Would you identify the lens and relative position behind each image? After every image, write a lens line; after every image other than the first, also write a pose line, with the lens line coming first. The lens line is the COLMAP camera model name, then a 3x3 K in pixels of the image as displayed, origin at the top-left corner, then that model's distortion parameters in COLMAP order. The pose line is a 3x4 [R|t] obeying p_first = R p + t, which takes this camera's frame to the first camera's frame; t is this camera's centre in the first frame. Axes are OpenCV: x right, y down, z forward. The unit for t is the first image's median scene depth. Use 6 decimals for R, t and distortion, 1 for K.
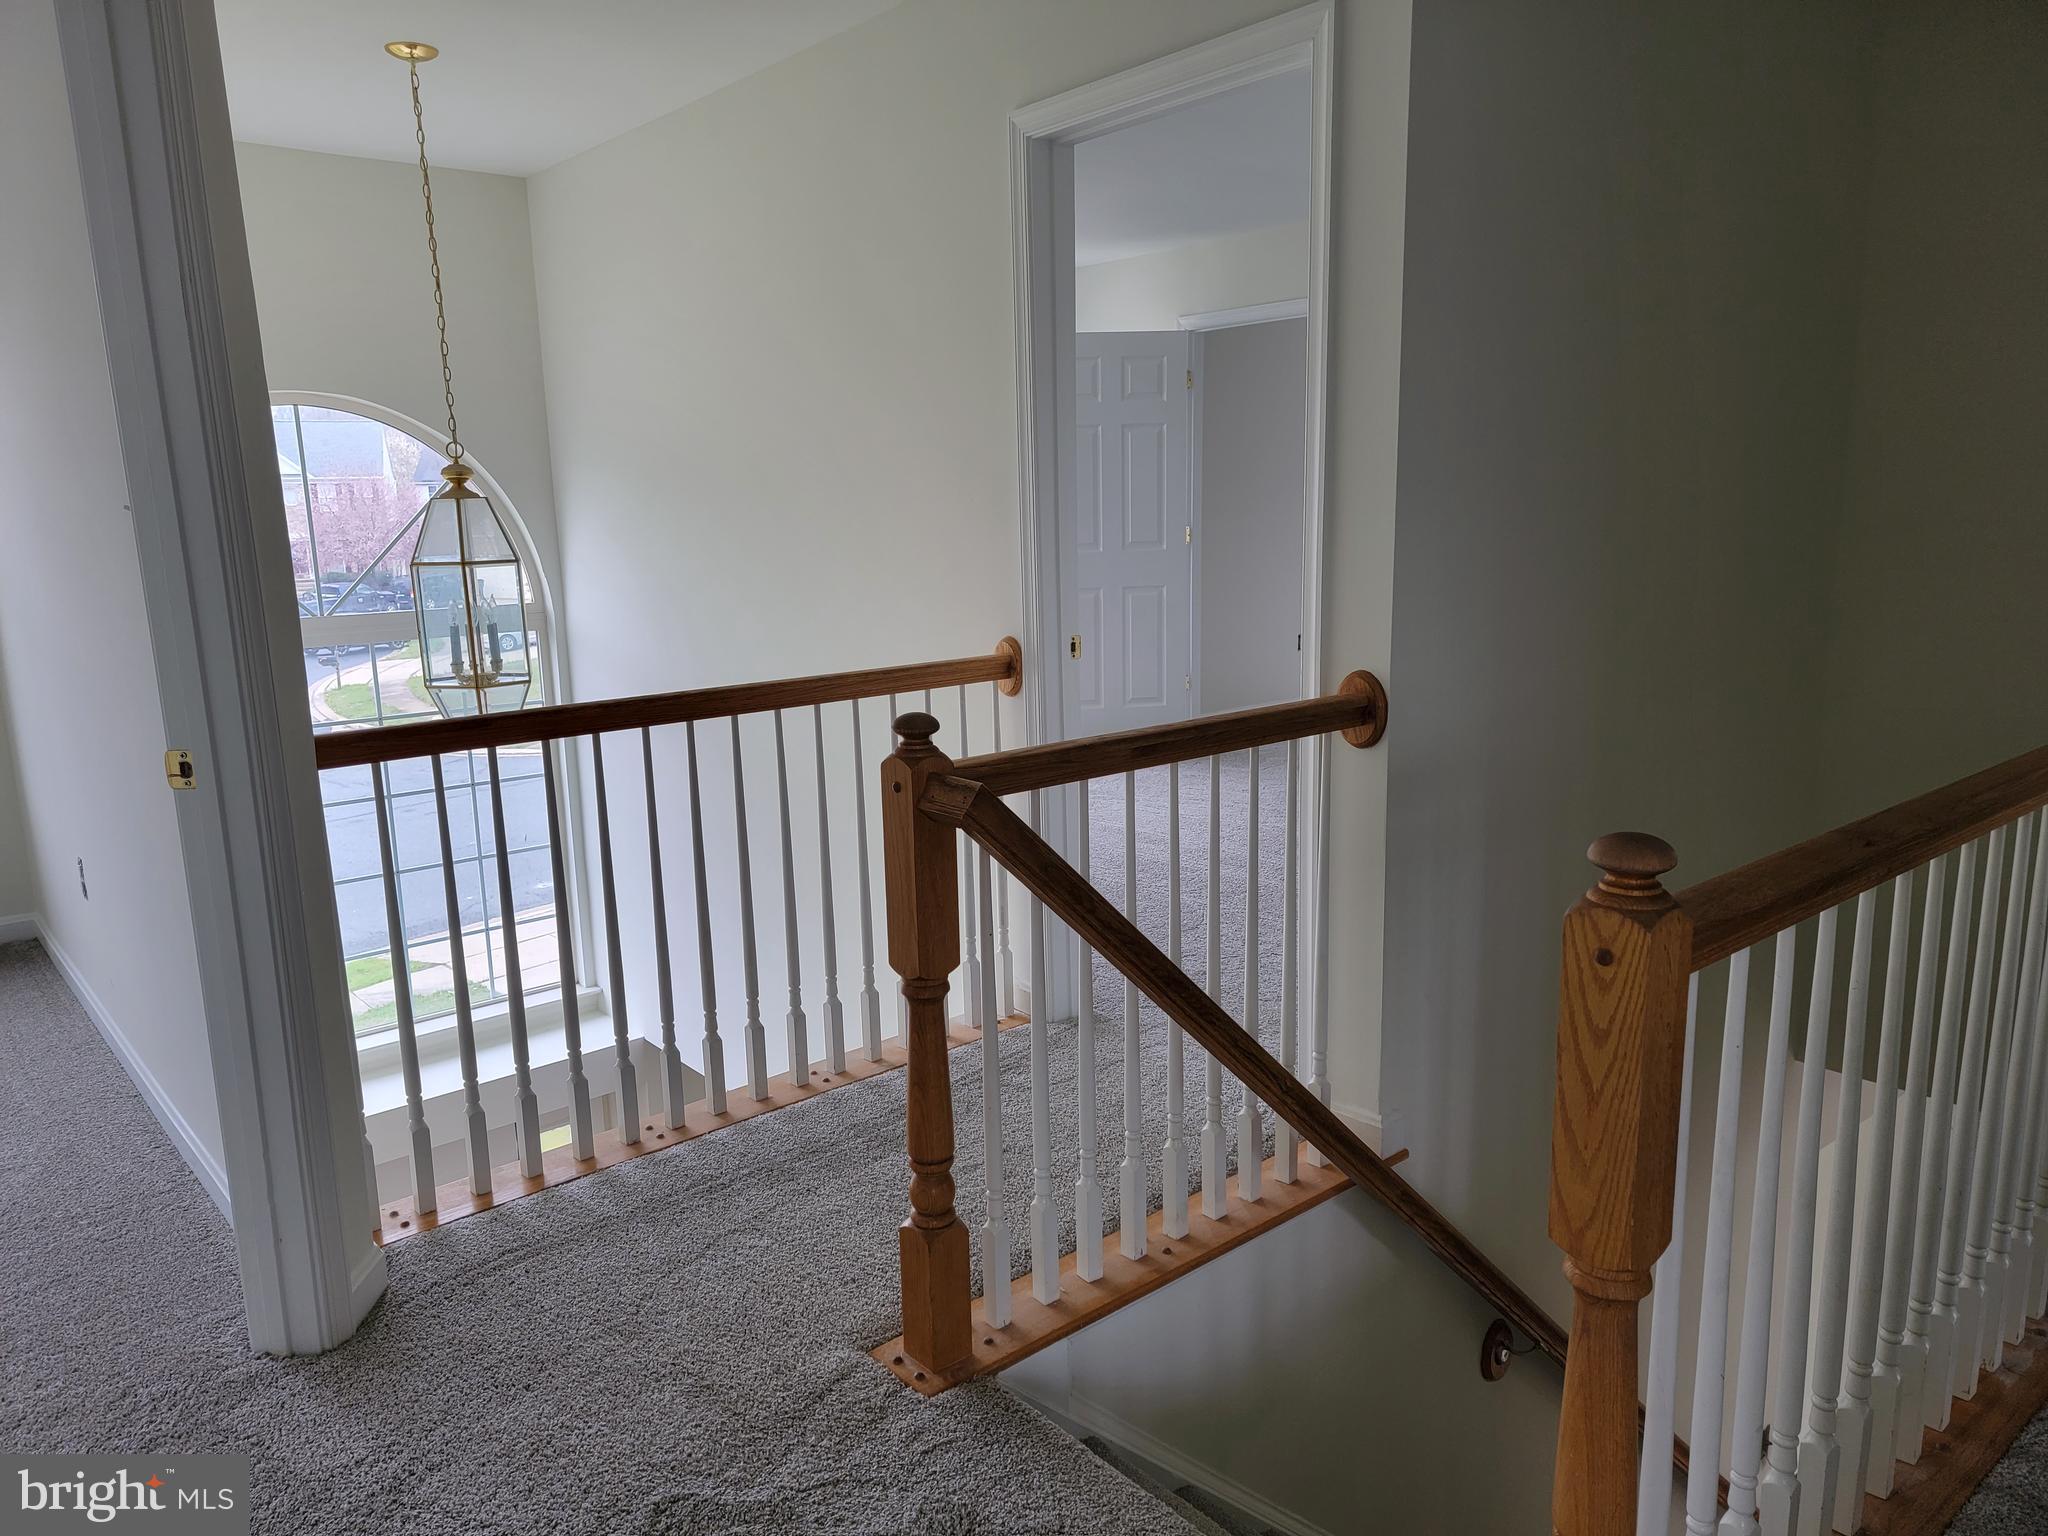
lens RADIAL K [[1431.9, 0, 1026.0], [0, 1431.9, 773.9], [0, 0, 1]] dist [0.053475, -0.022136]
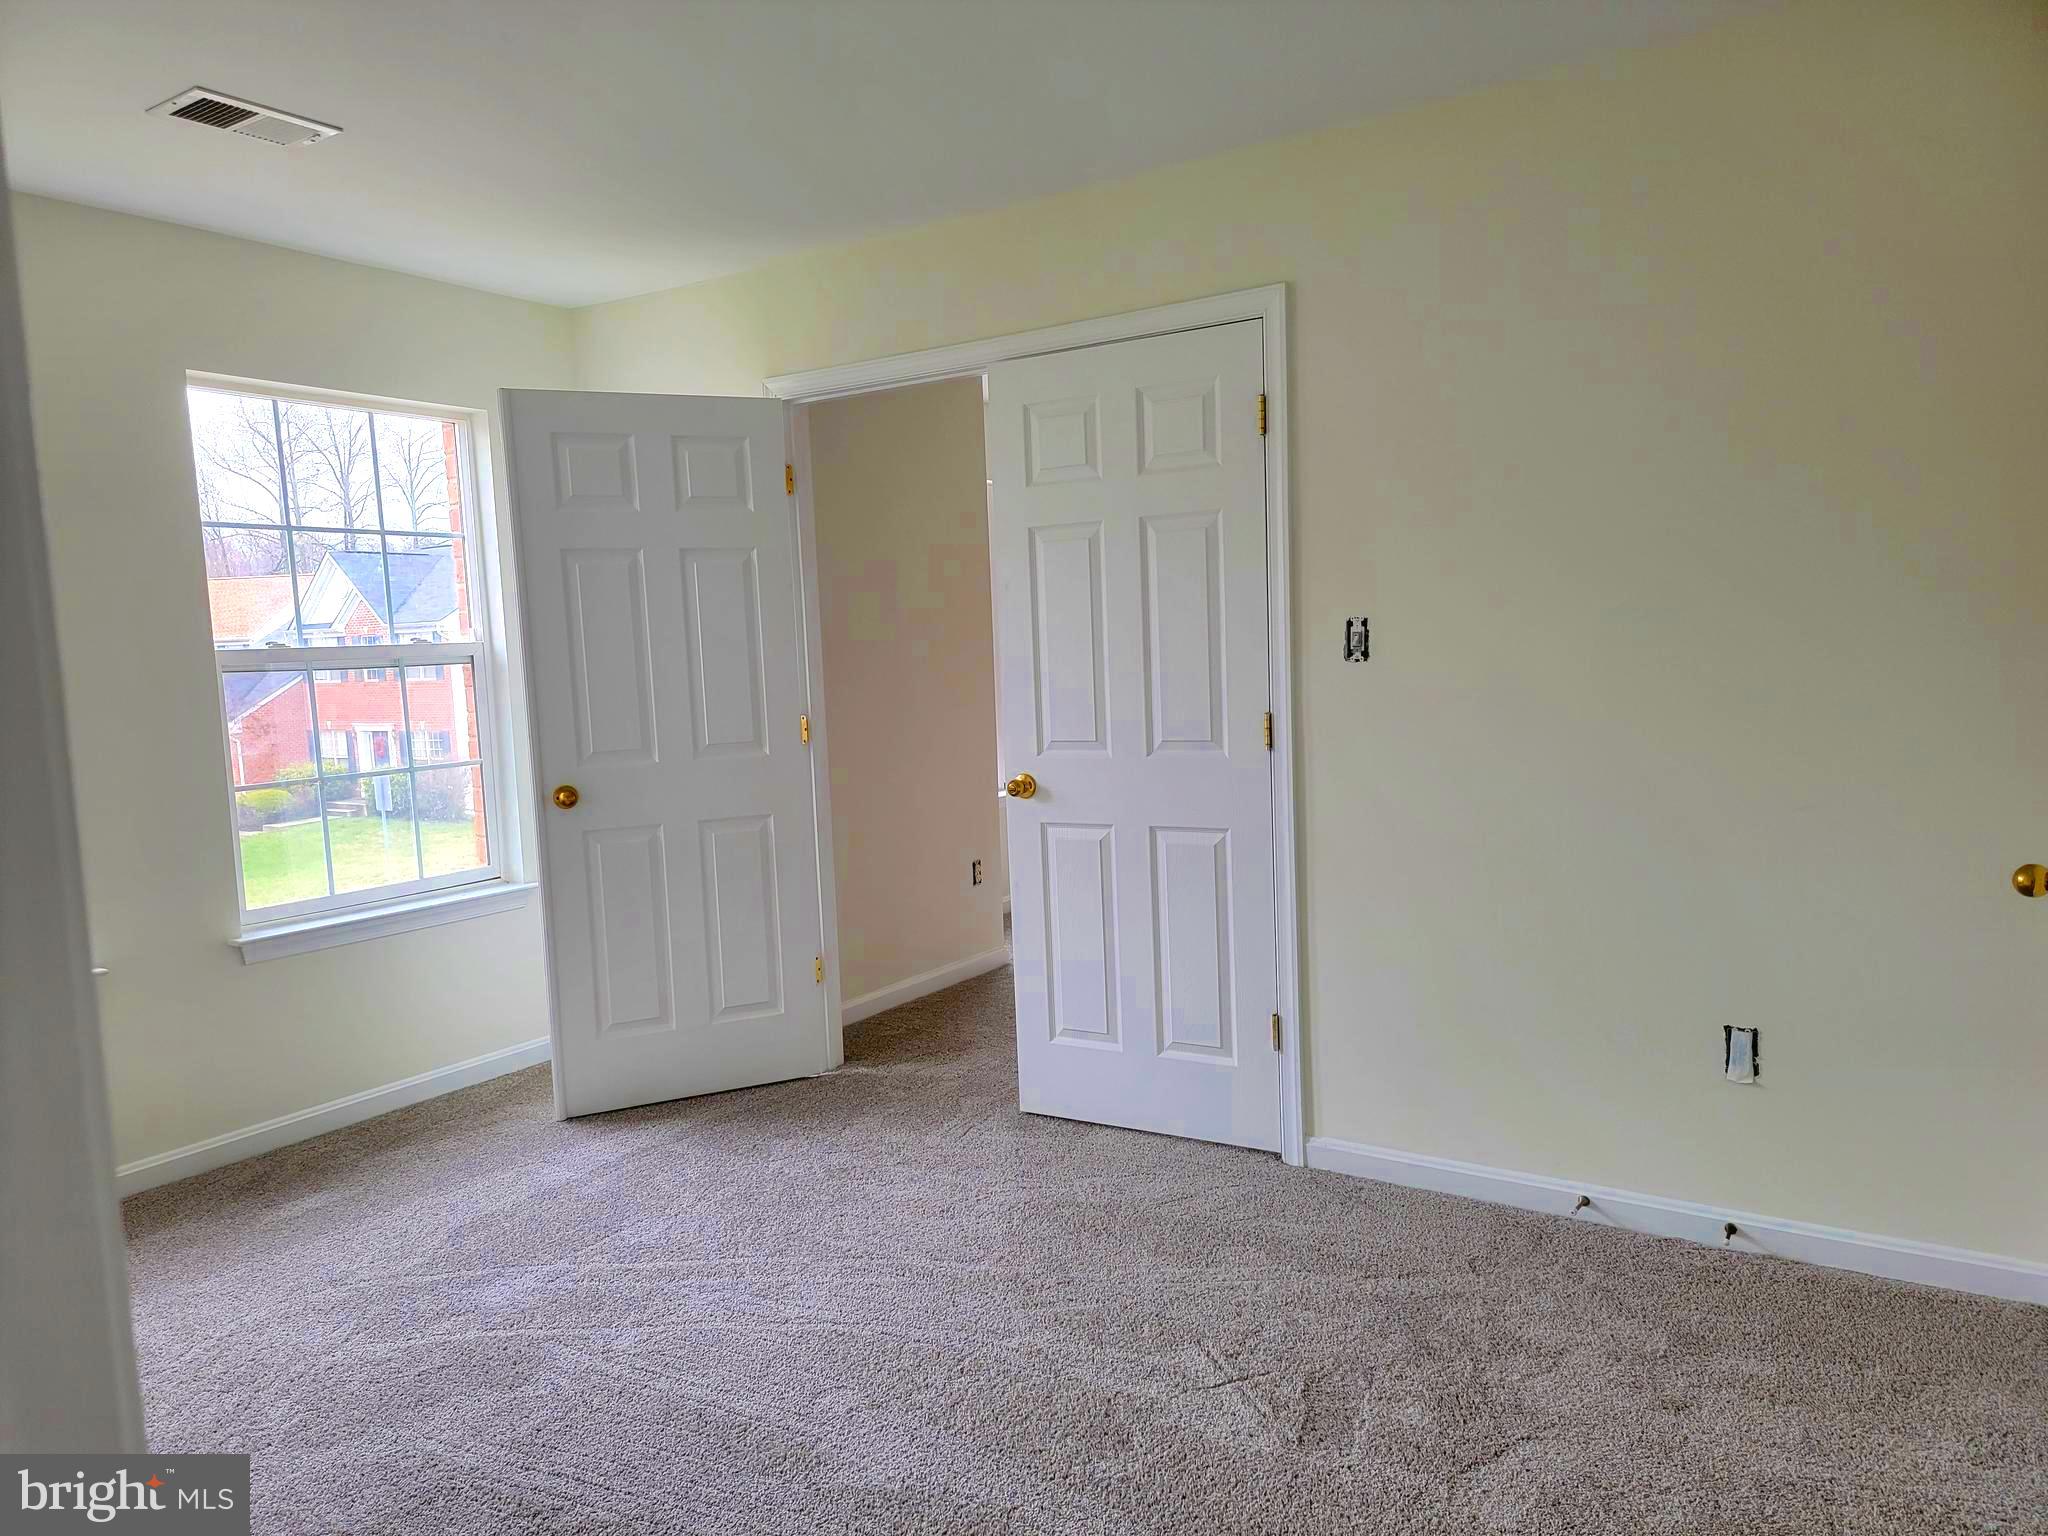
lens RADIAL K [[1431.9, 0, 1025.1], [0, 1431.9, 769.4], [0, 0, 1]] dist [0.053475, -0.022136]
pose [[0.965820, -0.052900, 0.253757, 0.048715], [0.081999, 0.991033, -0.105495, -0.079079], [-0.245901, 0.122697, 0.961498, 0.404060]]
